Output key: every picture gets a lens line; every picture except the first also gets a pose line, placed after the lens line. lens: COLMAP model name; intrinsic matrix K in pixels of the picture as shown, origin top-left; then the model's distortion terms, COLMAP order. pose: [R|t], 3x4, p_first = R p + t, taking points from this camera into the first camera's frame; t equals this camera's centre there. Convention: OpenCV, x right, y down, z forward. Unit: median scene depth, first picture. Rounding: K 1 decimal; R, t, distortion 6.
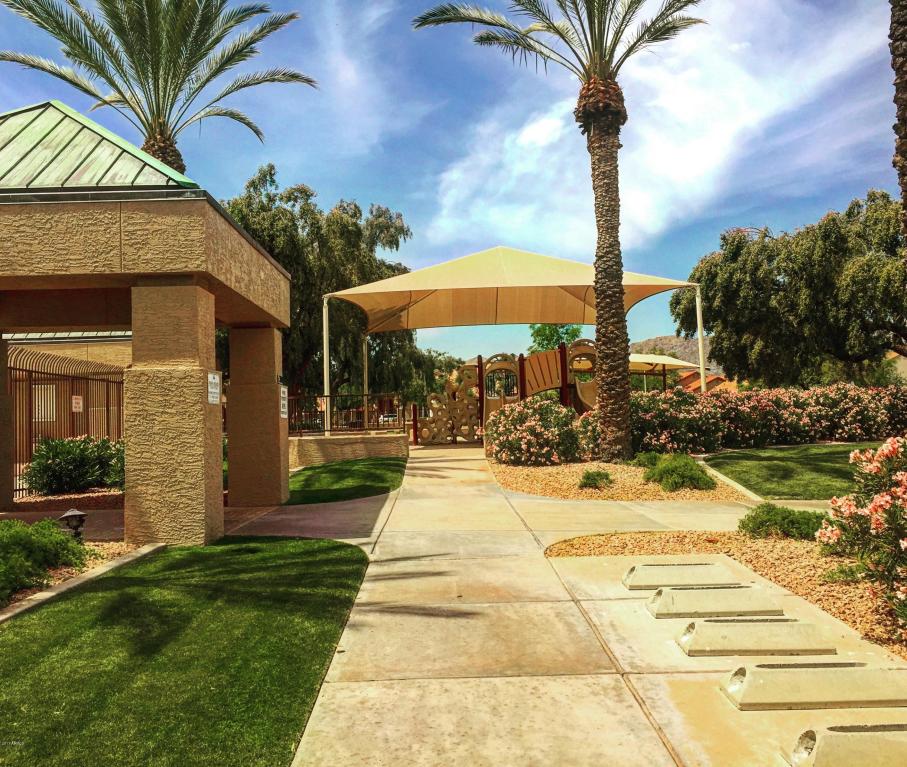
lens RADIAL K [[848.7, 0, 453.9], [0, 848.7, 383.1], [0, 0, 1]] dist [-0.000027, 0.000000]
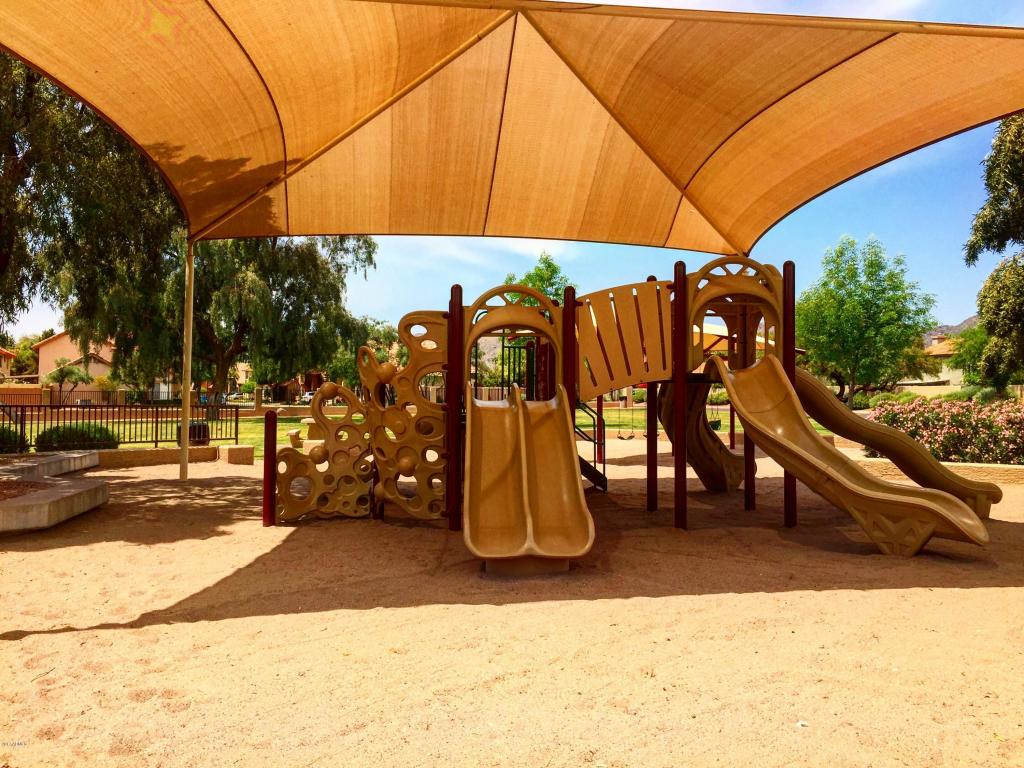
lens RADIAL K [[861.9, 0, 514.5], [0, 861.9, 384.0], [0, 0, 1]] dist [-0.020199, -0.020098]
pose [[0.989481, 0.041137, 0.138688, 0.001980], [-0.044771, 0.998728, 0.023178, -0.000128], [-0.137558, -0.029143, 0.990065, 0.233259]]
